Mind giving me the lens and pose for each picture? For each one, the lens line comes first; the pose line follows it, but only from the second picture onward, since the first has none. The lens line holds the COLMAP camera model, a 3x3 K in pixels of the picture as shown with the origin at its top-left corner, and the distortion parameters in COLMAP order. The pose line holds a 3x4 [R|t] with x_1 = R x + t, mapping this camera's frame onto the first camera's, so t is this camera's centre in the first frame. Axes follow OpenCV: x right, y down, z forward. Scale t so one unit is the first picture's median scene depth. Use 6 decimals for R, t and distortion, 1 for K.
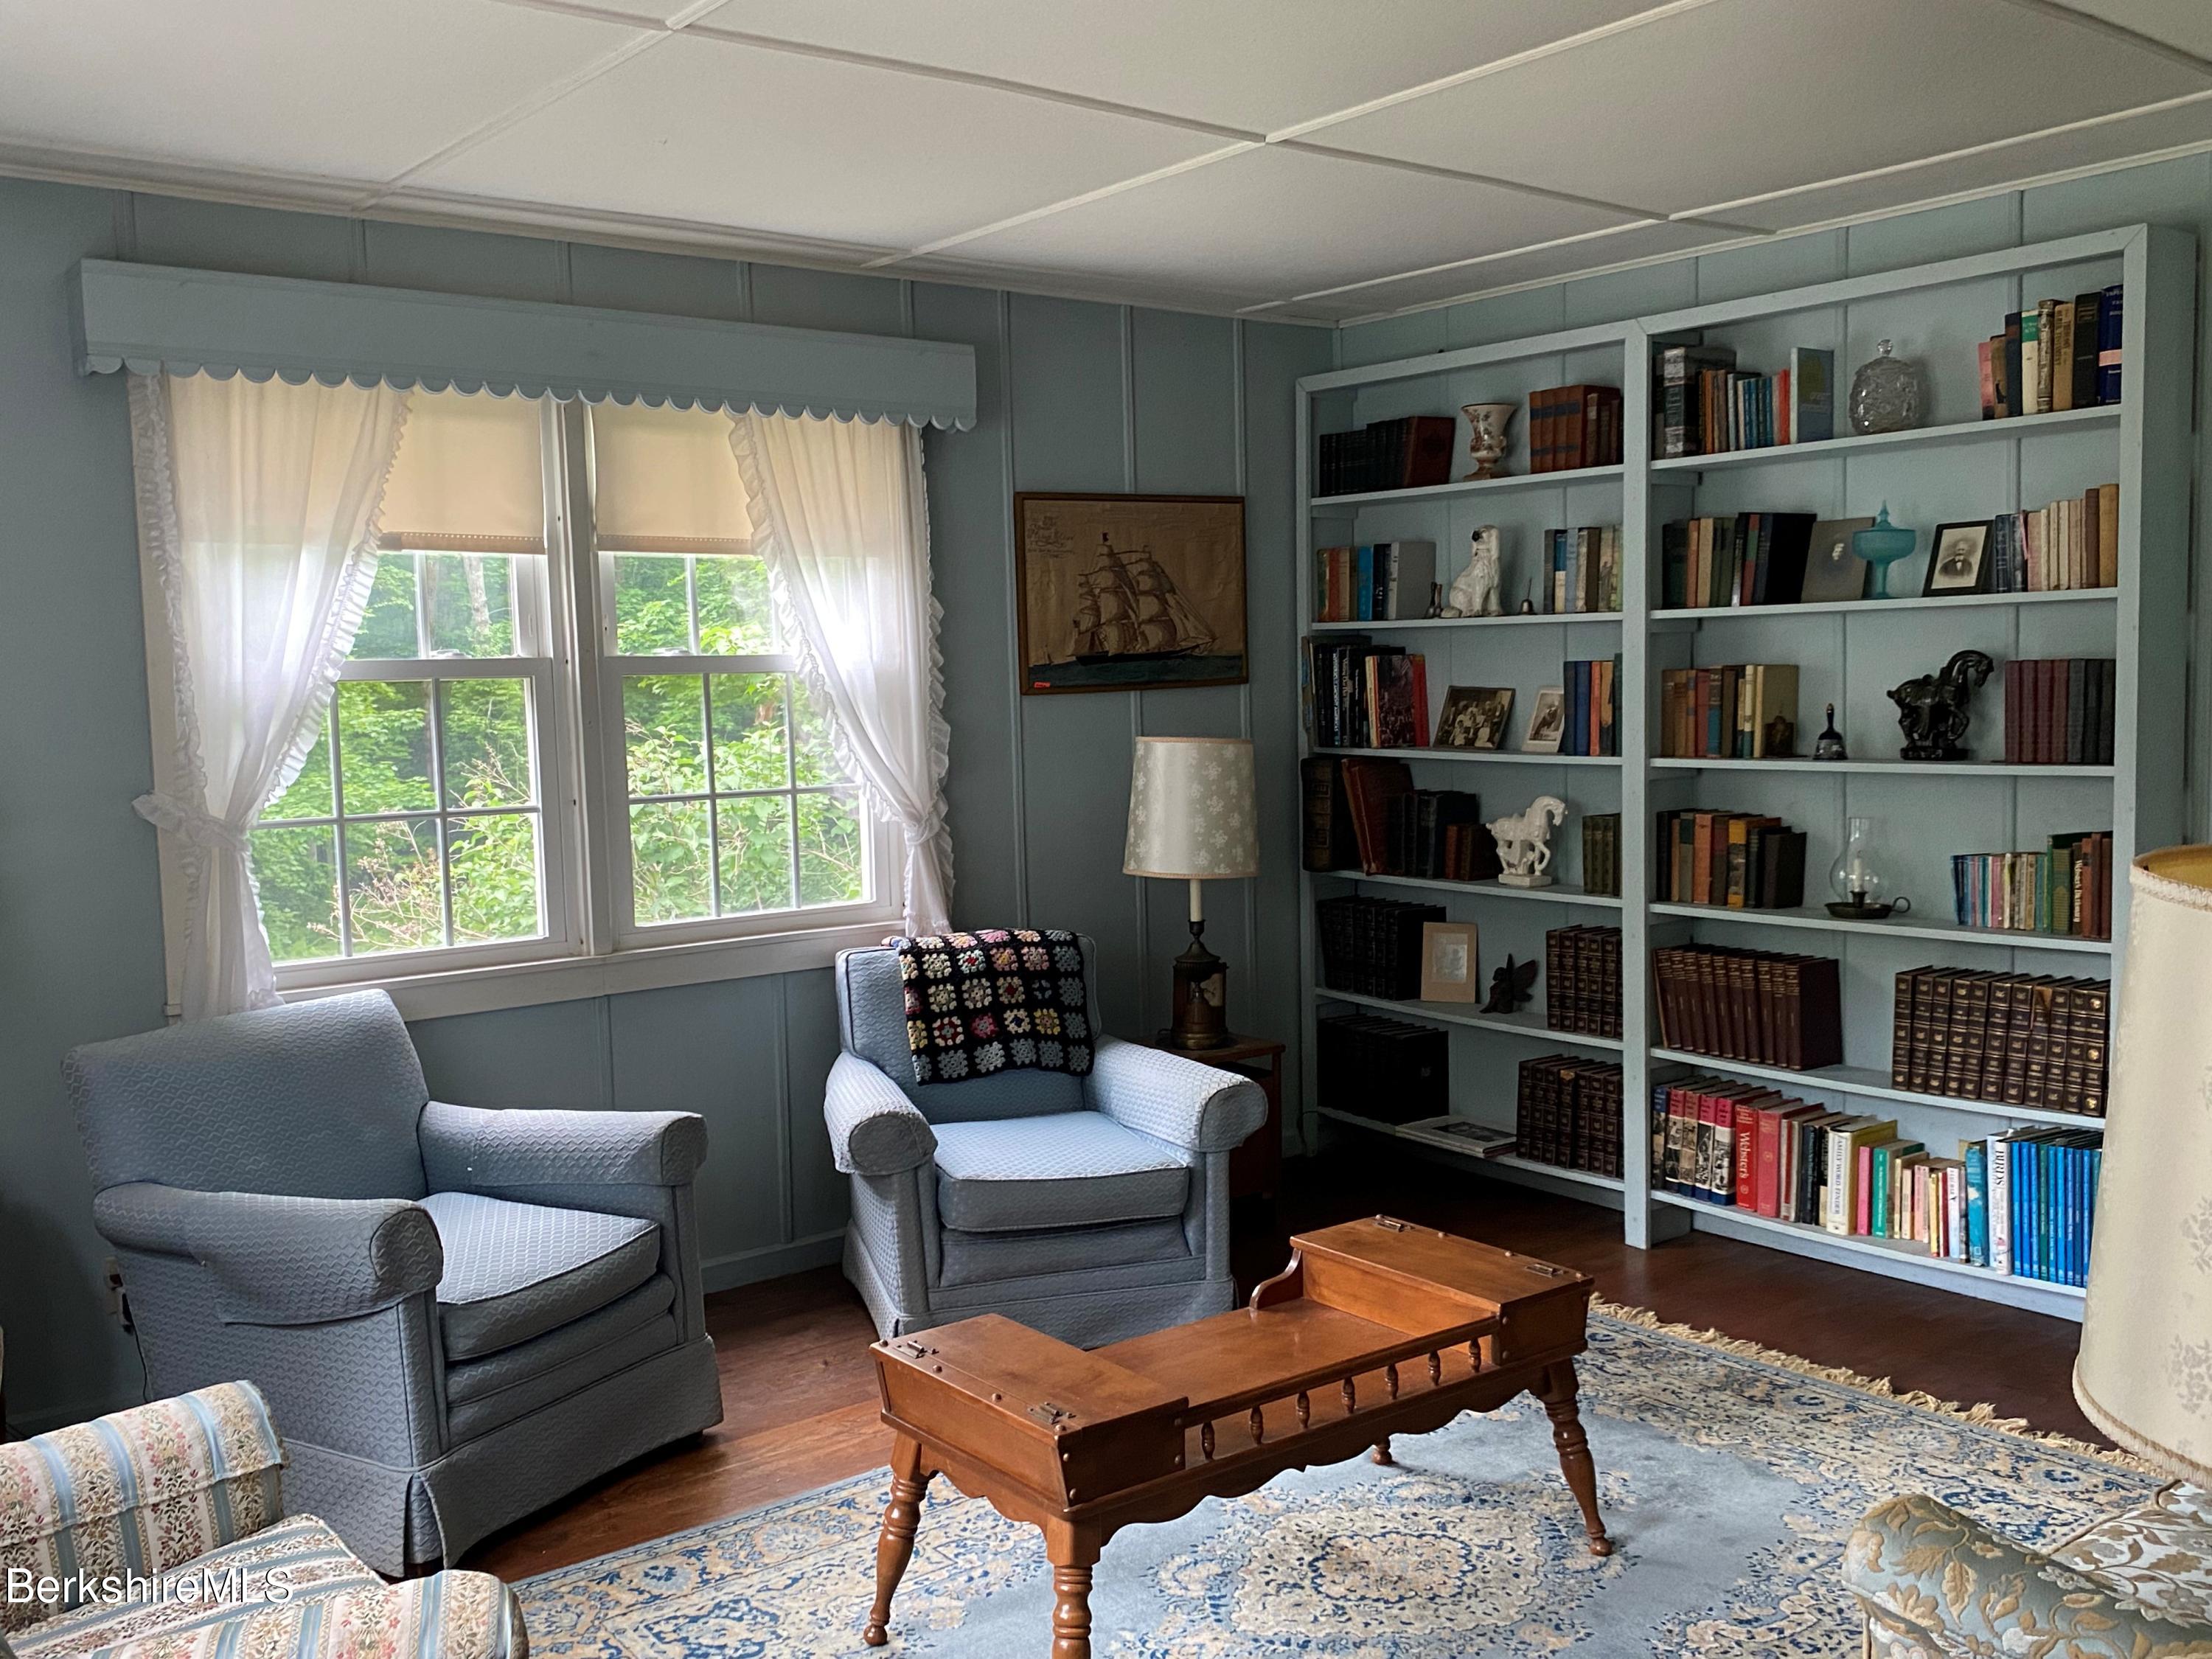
lens RADIAL K [[2020.1, 0, 1109.4], [0, 2020.1, 834.8], [0, 0, 1]] dist [0.017278, 0.000000]
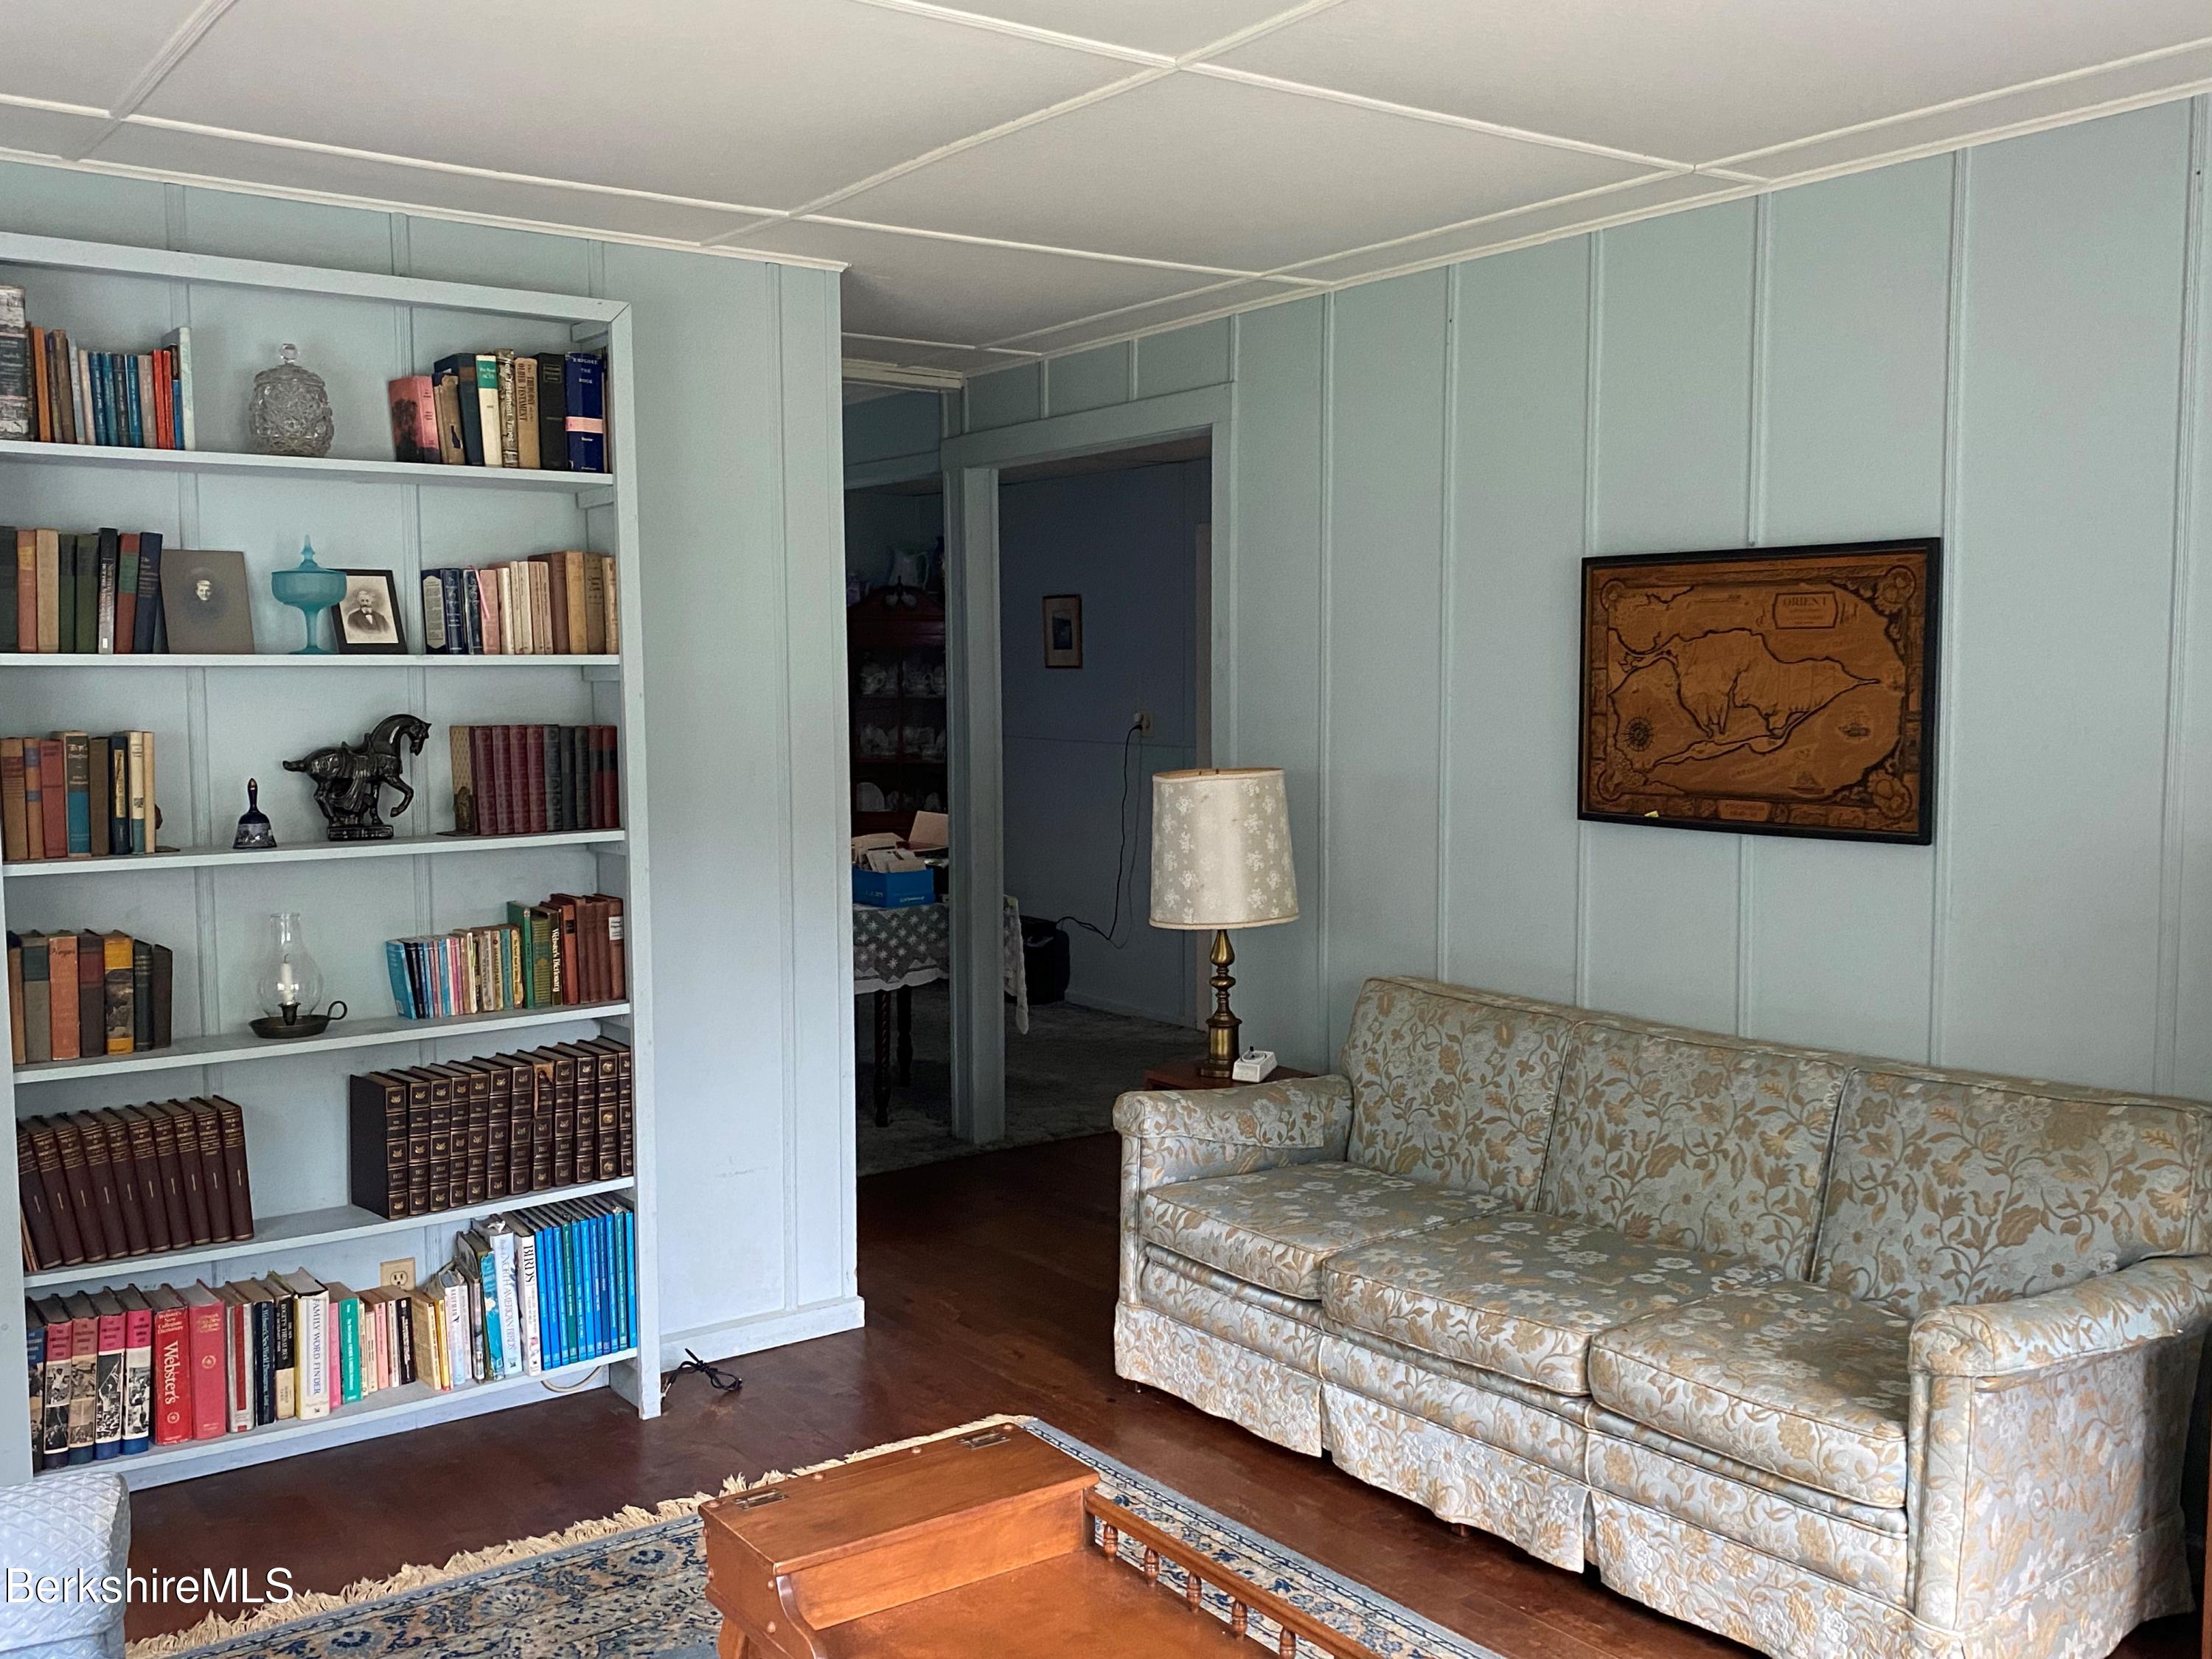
lens RADIAL K [[2020.1, 0, 1102.9], [0, 2020.1, 832.6], [0, 0, 1]] dist [0.017278, 0.000000]
pose [[0.040153, -0.058148, 0.997500, -0.454919], [0.082779, 0.995067, 0.054674, -0.061487], [-0.995759, 0.080377, 0.044768, 0.645852]]
